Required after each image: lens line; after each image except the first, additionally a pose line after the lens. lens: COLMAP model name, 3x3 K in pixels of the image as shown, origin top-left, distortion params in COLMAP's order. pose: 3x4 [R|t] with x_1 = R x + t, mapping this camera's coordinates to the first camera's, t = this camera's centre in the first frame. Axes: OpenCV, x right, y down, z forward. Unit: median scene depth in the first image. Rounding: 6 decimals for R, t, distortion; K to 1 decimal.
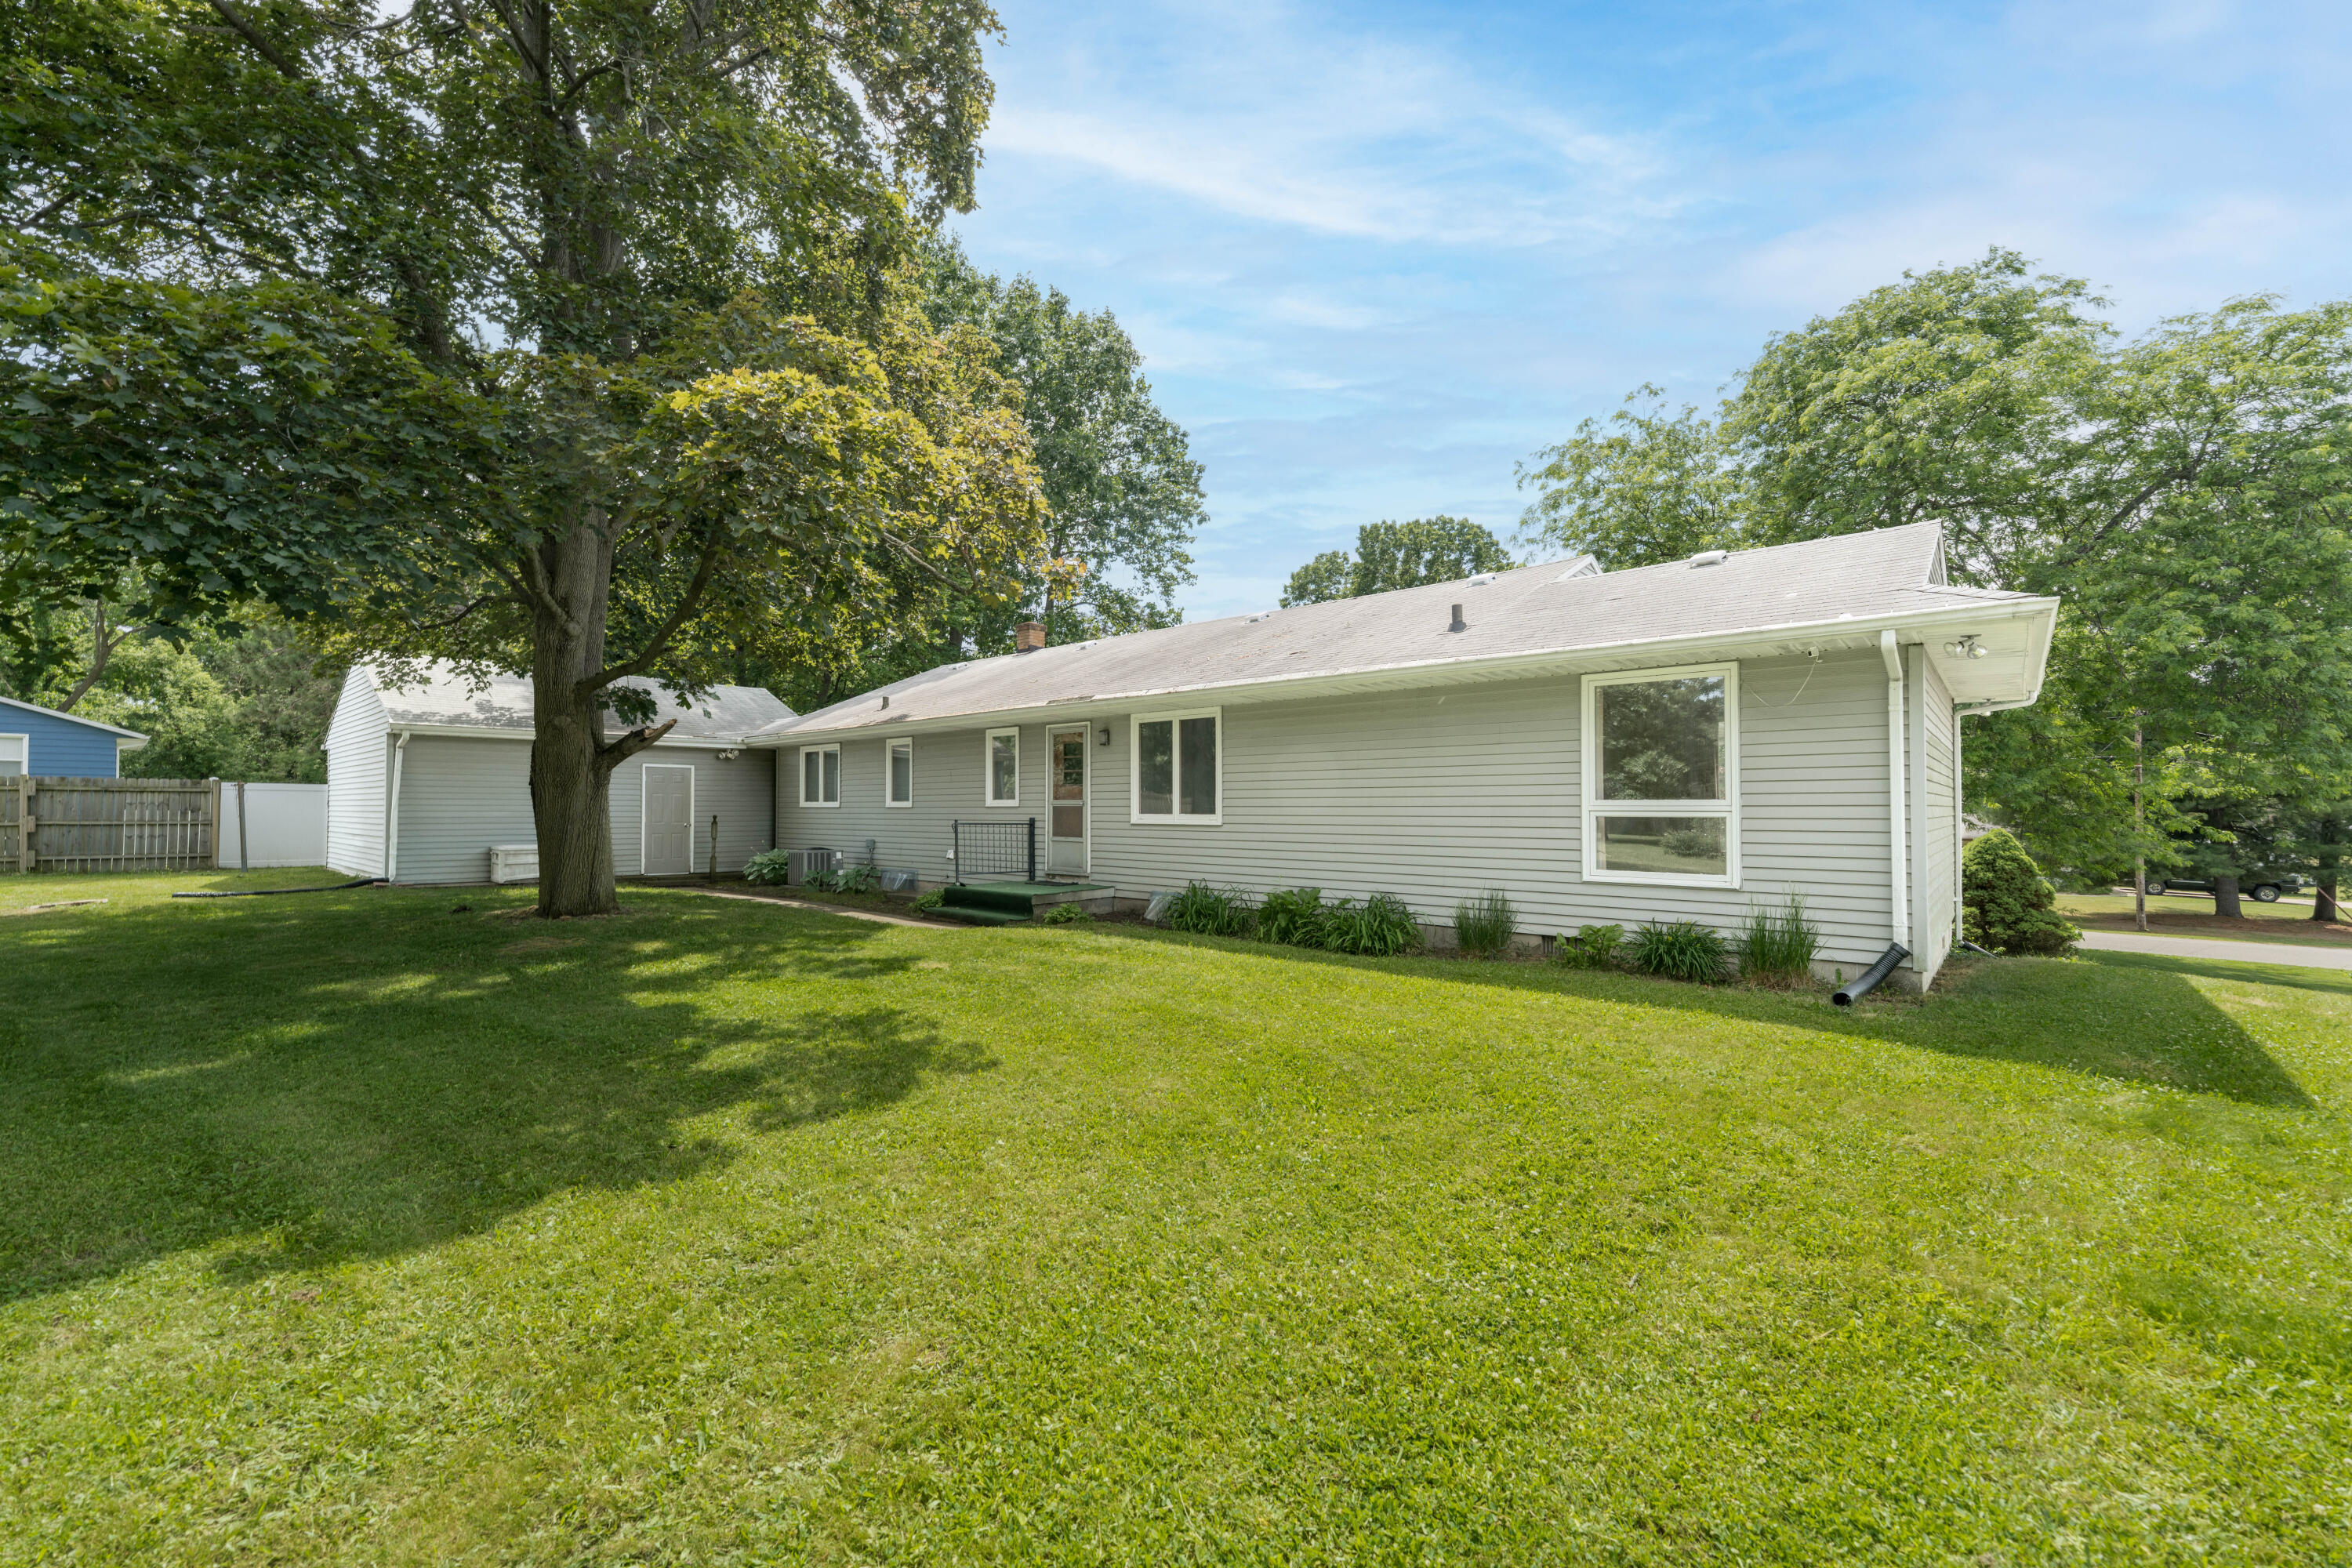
lens RADIAL K [[955.1, 0, 1159.9], [0, 955.1, 802.8], [0, 0, 1]] dist [-0.009150, -0.000028]
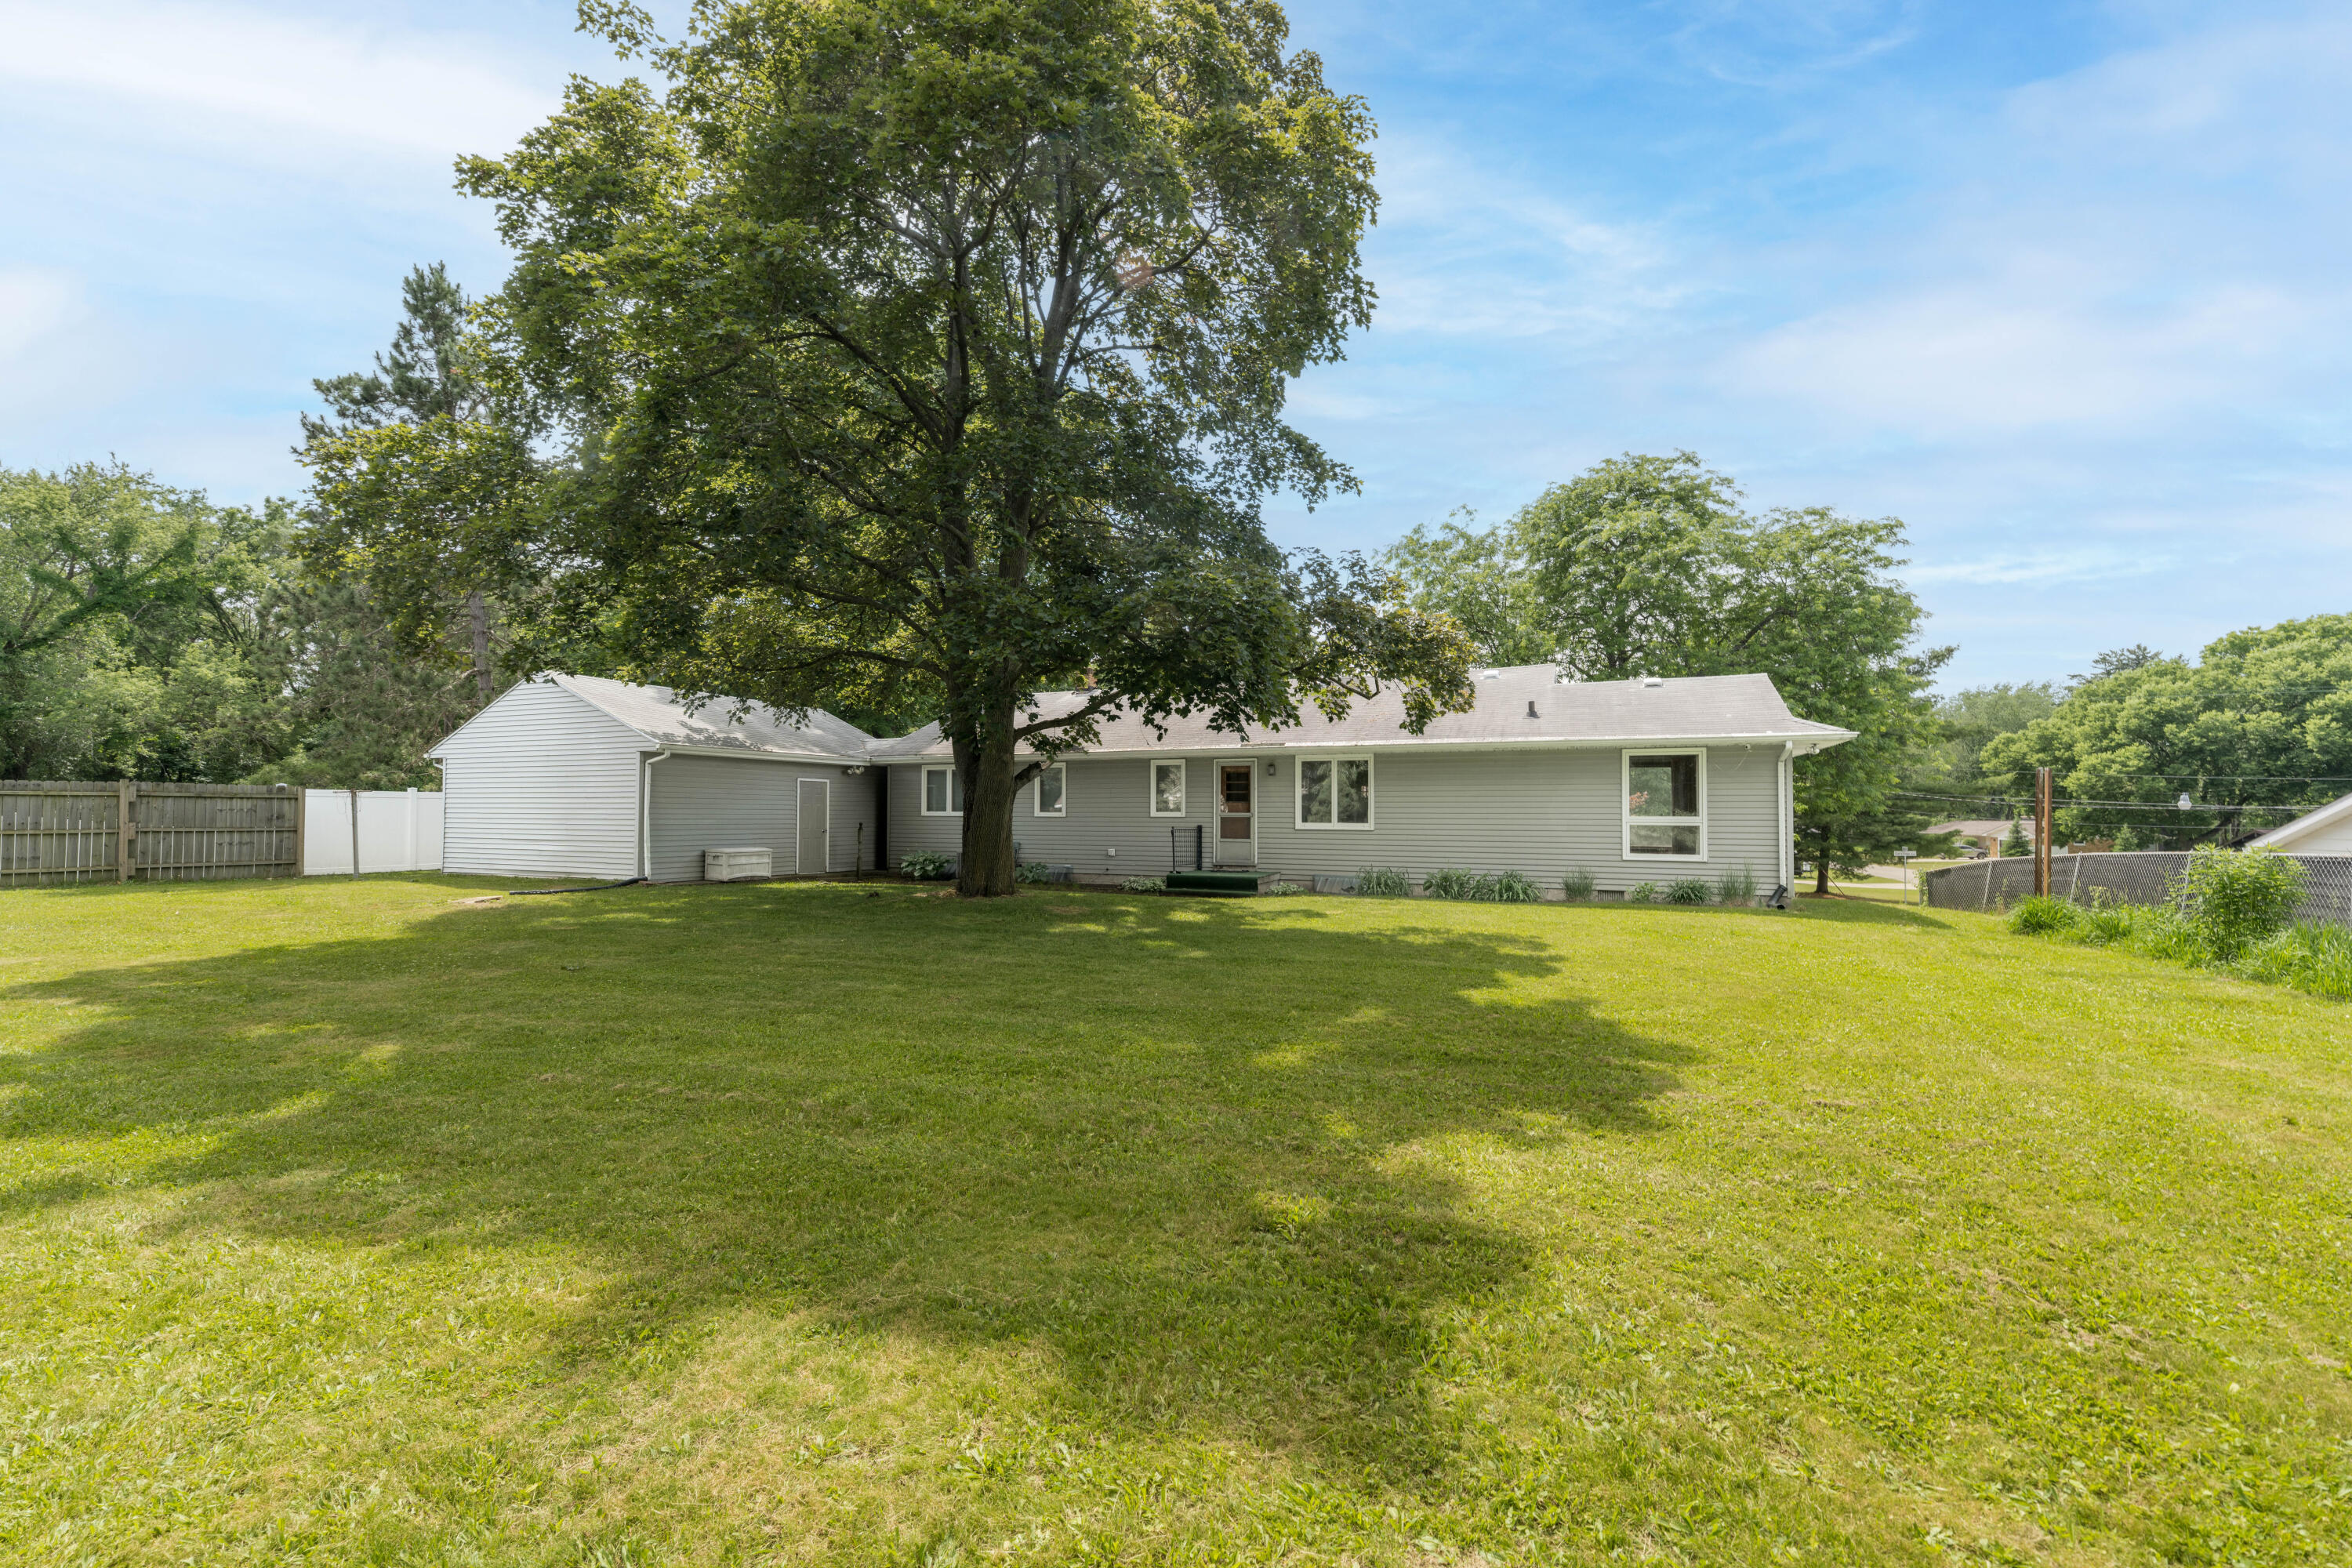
lens RADIAL K [[955.1, 0, 1159.9], [0, 955.1, 802.8], [0, 0, 1]] dist [-0.009150, -0.000028]
pose [[0.952021, 0.007528, 0.305940, -0.576451], [-0.005735, 0.999961, -0.006762, -0.006816], [-0.305979, 0.004683, 0.952027, -0.290746]]
